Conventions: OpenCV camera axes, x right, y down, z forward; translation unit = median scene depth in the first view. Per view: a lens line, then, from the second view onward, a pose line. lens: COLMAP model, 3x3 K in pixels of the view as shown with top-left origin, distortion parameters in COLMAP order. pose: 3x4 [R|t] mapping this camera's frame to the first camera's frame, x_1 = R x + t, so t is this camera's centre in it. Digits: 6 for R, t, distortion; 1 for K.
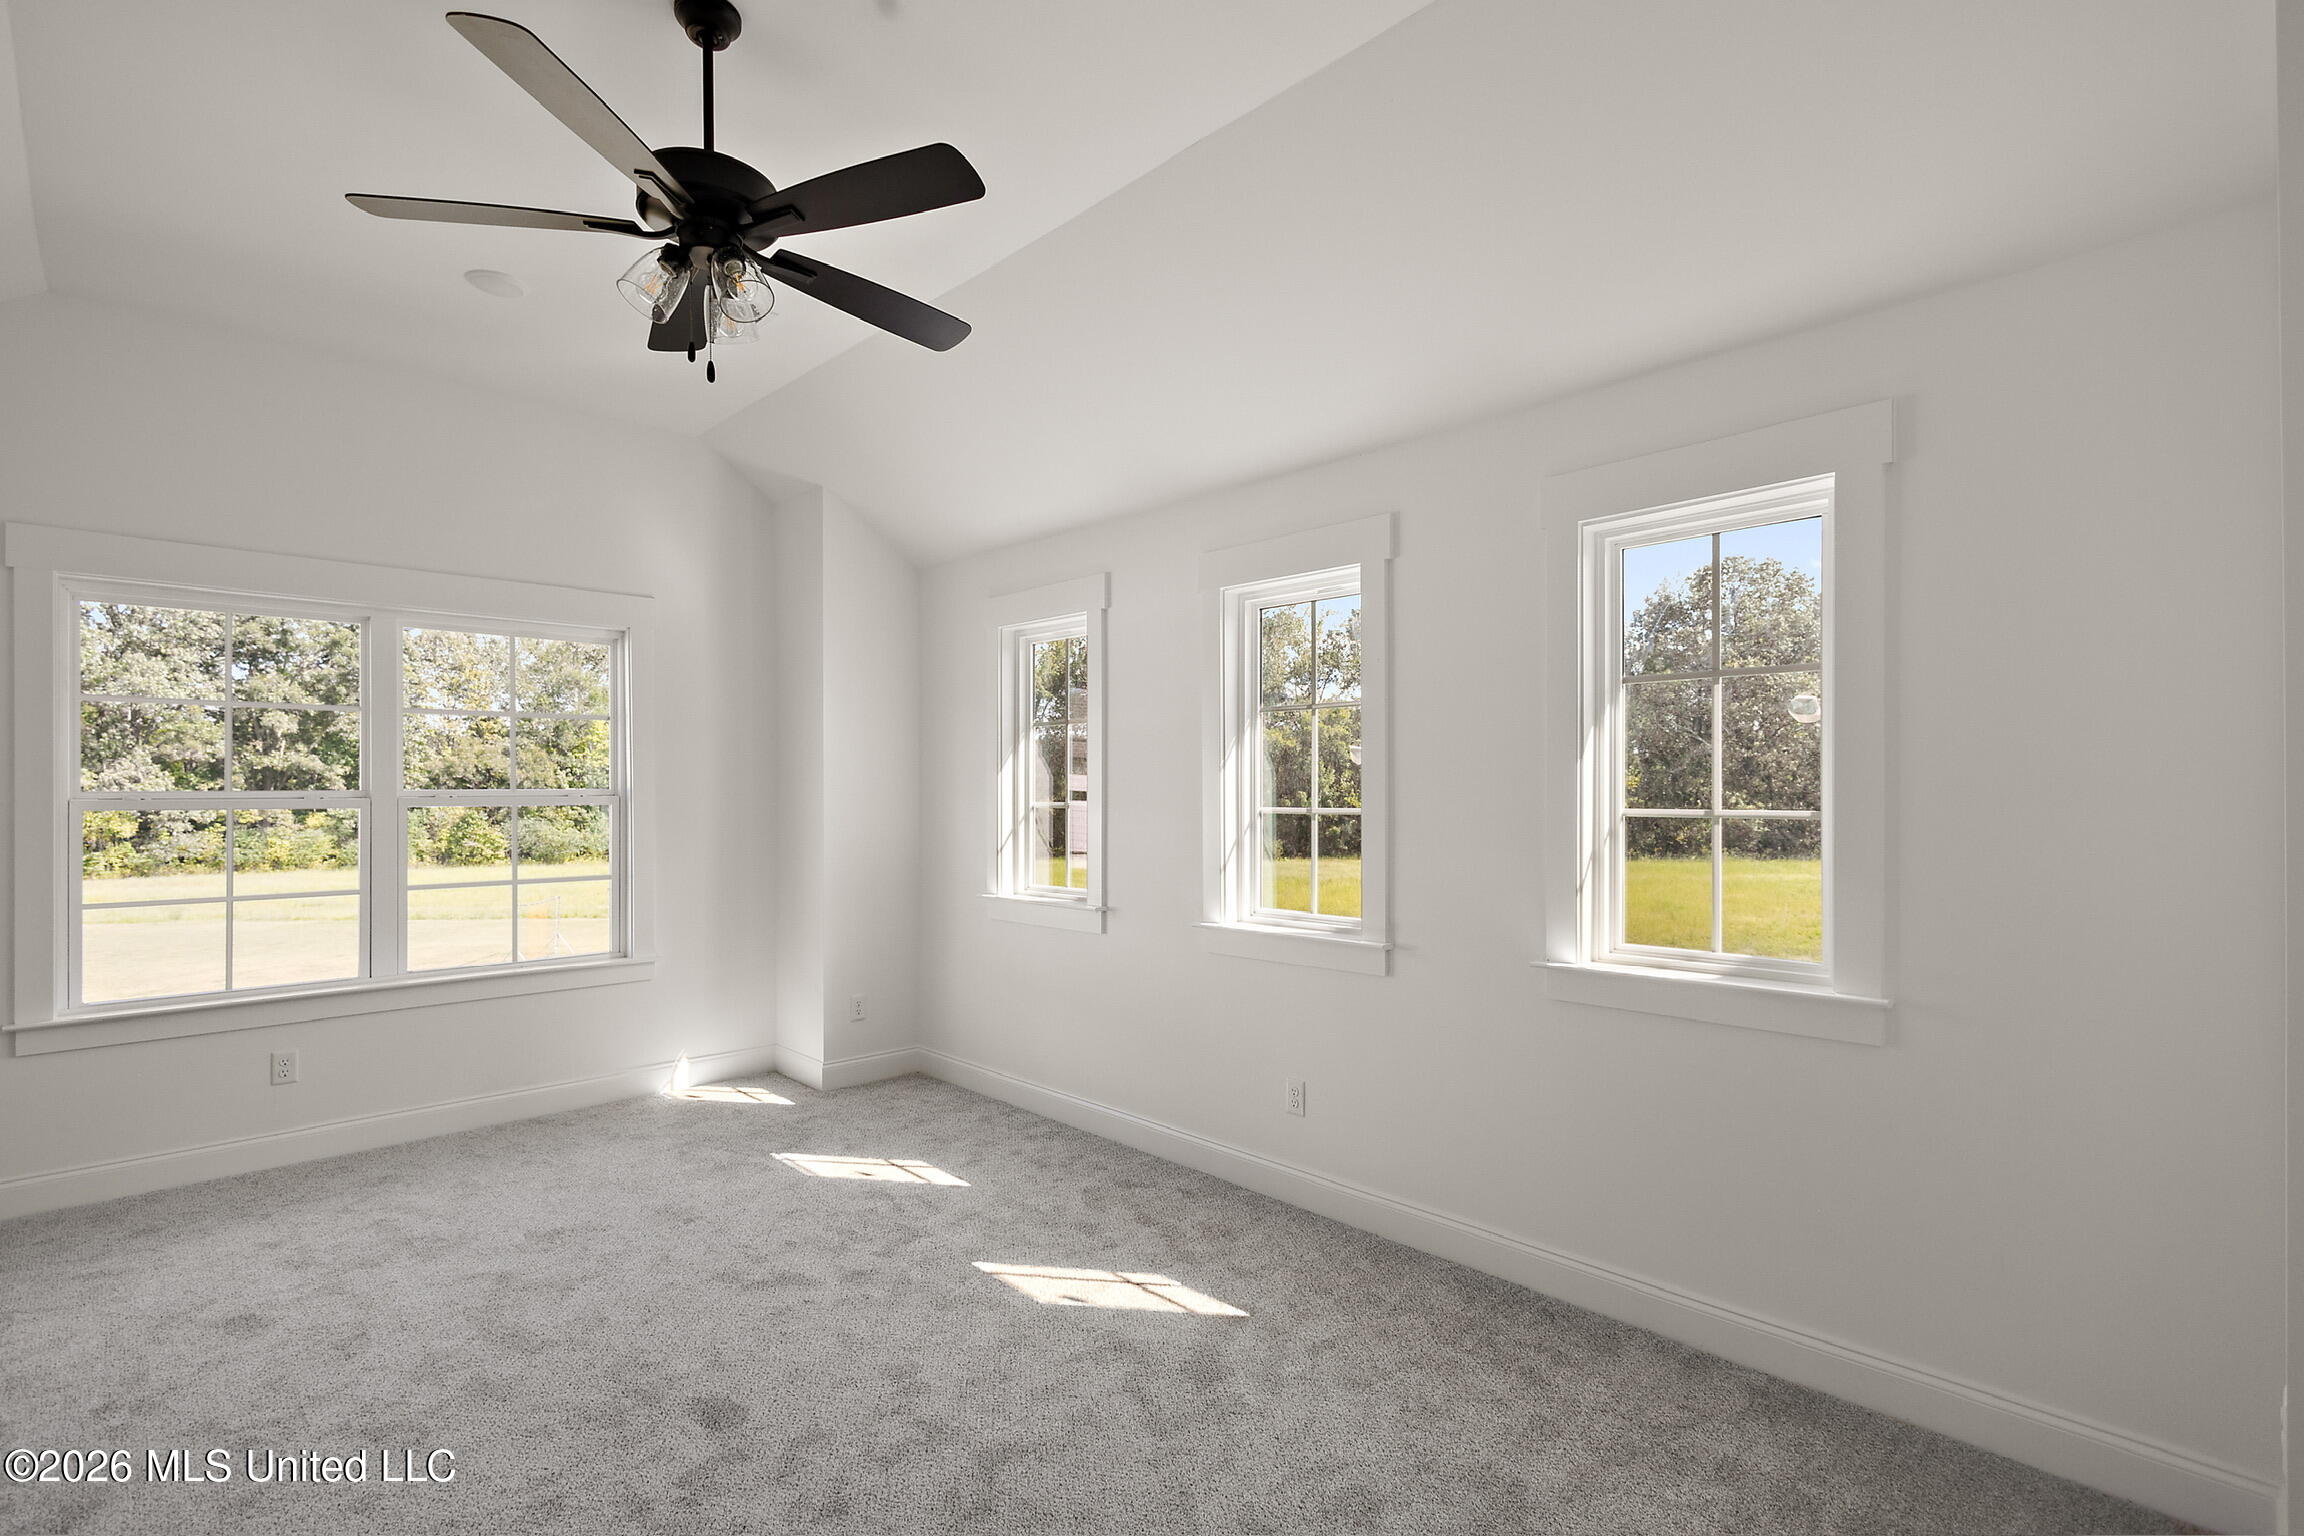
lens RADIAL K [[1077.4, 0, 1151.4], [0, 1077.4, 792.6], [0, 0, 1]] dist [0.012829, -0.002710]
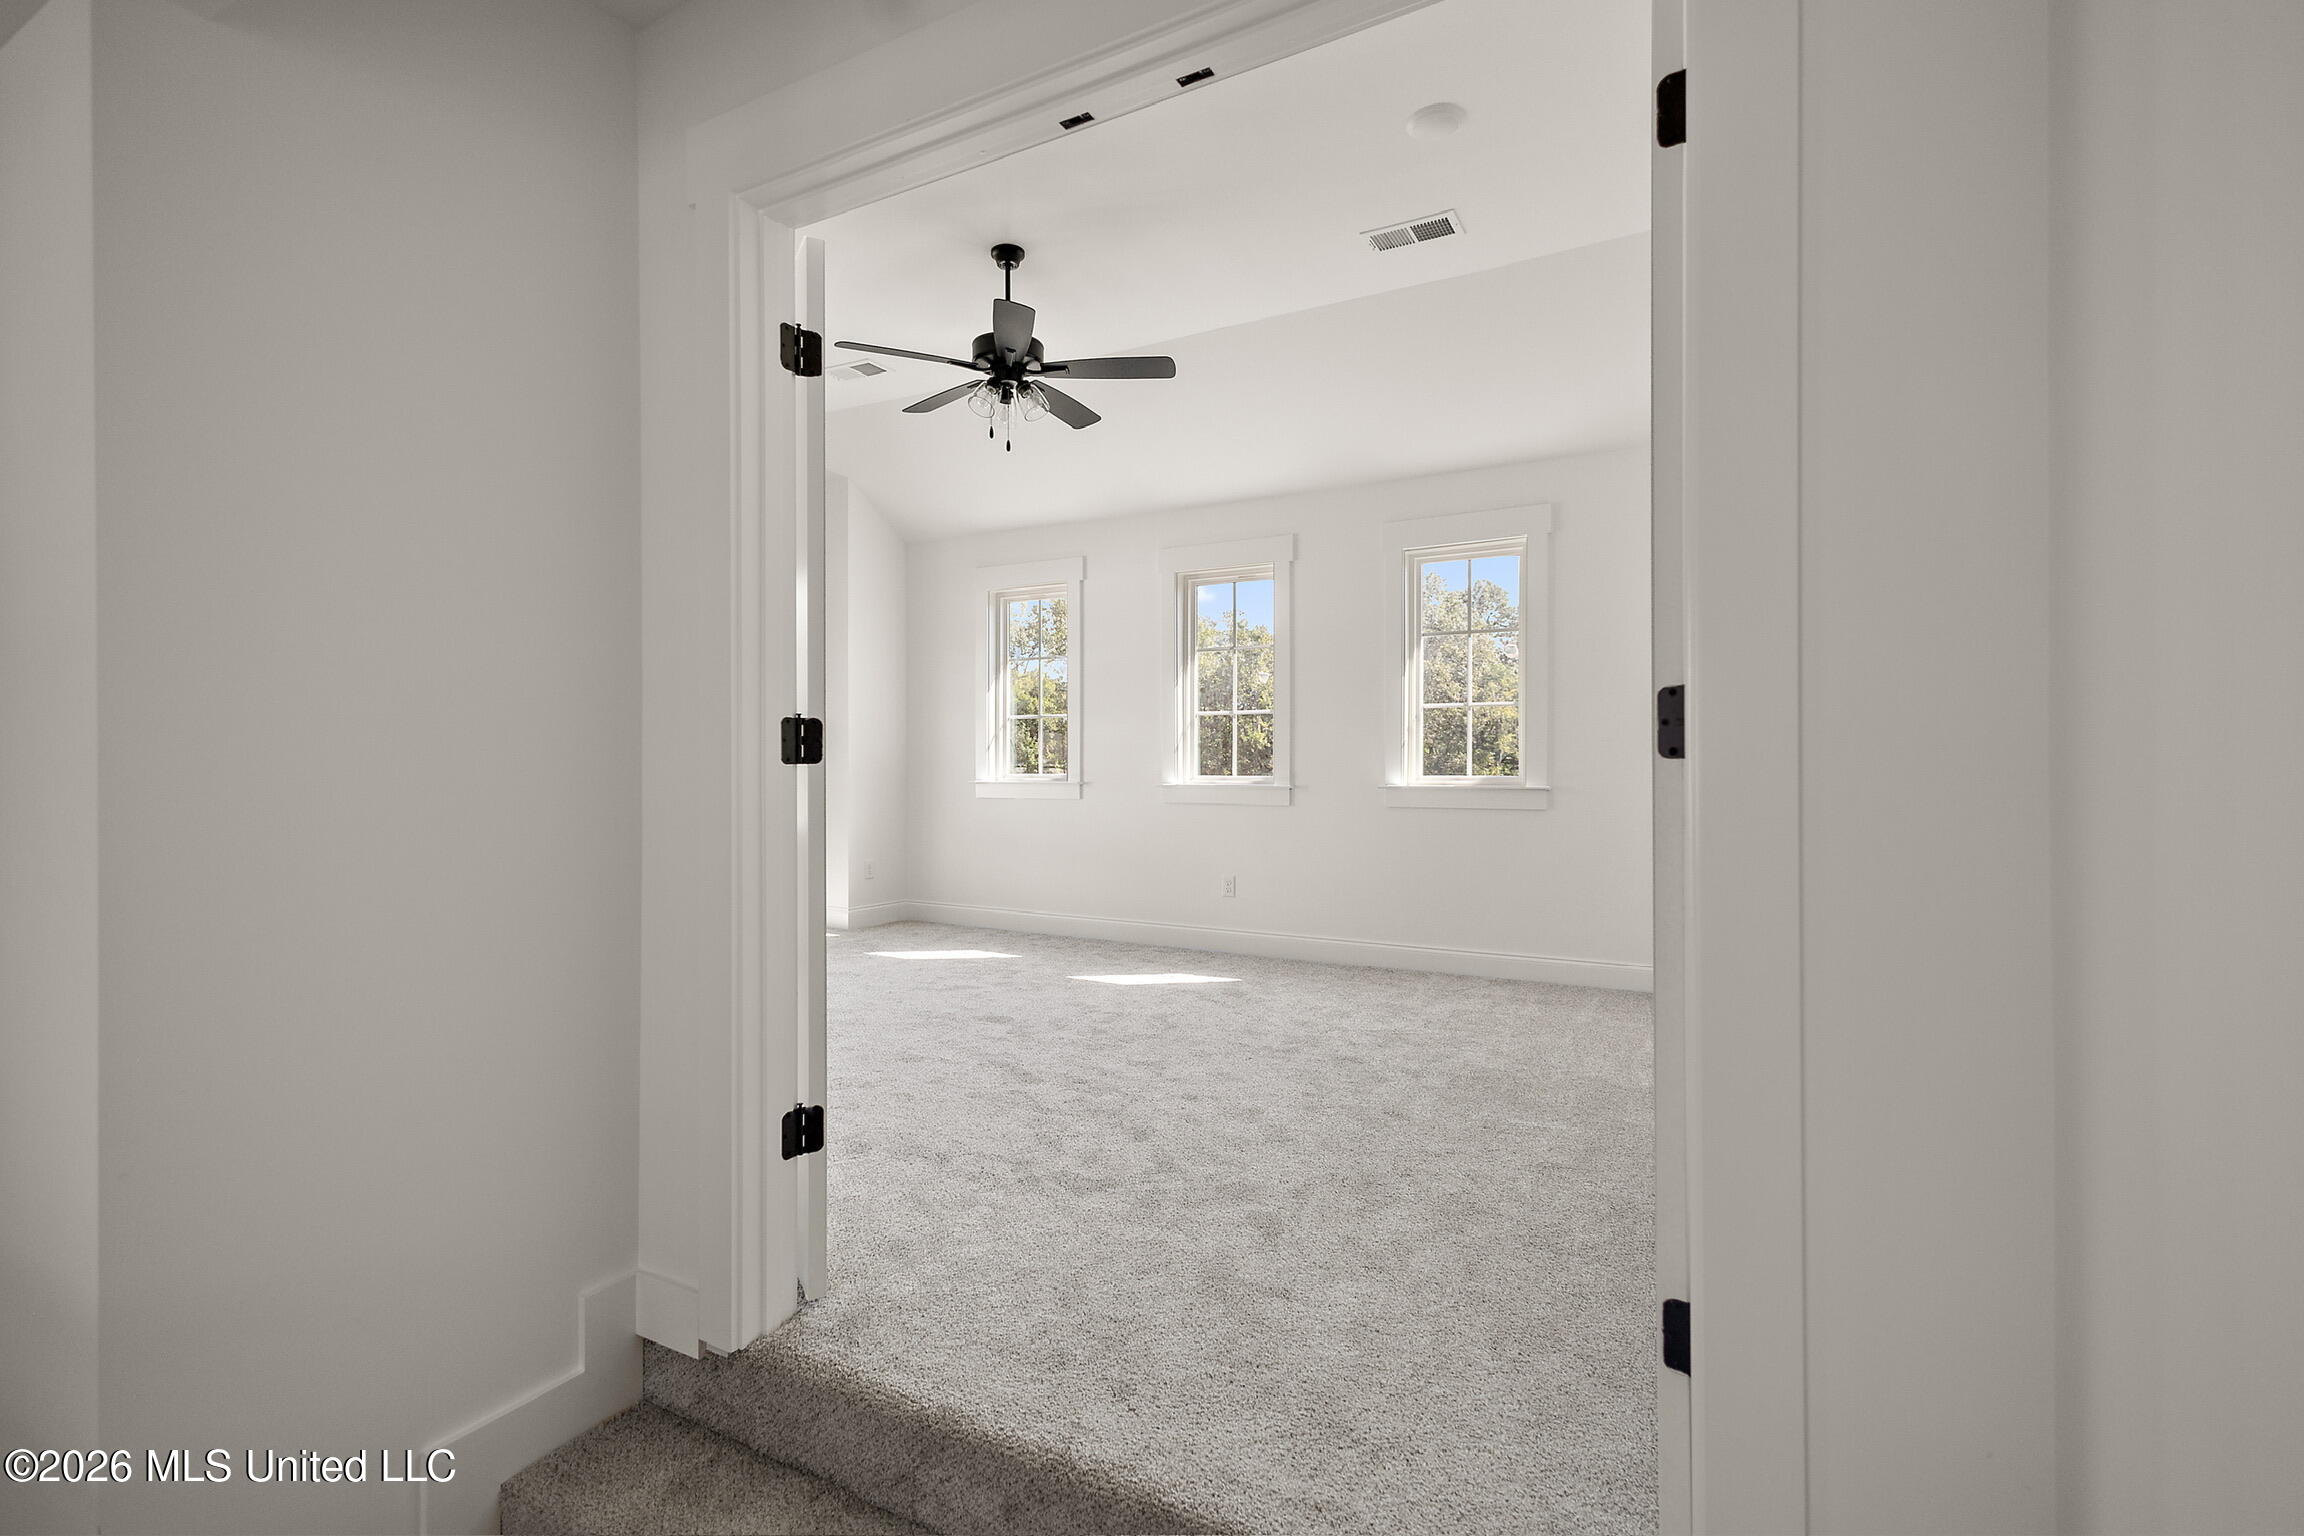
lens RADIAL K [[1077.4, 0, 1154.4], [0, 1077.4, 770.8], [0, 0, 1]] dist [0.012829, -0.002710]
pose [[0.956623, -0.000859, 0.291329, -0.435071], [-0.000133, 0.999994, 0.003386, 0.098604], [-0.291330, -0.003278, 0.956617, -0.512947]]
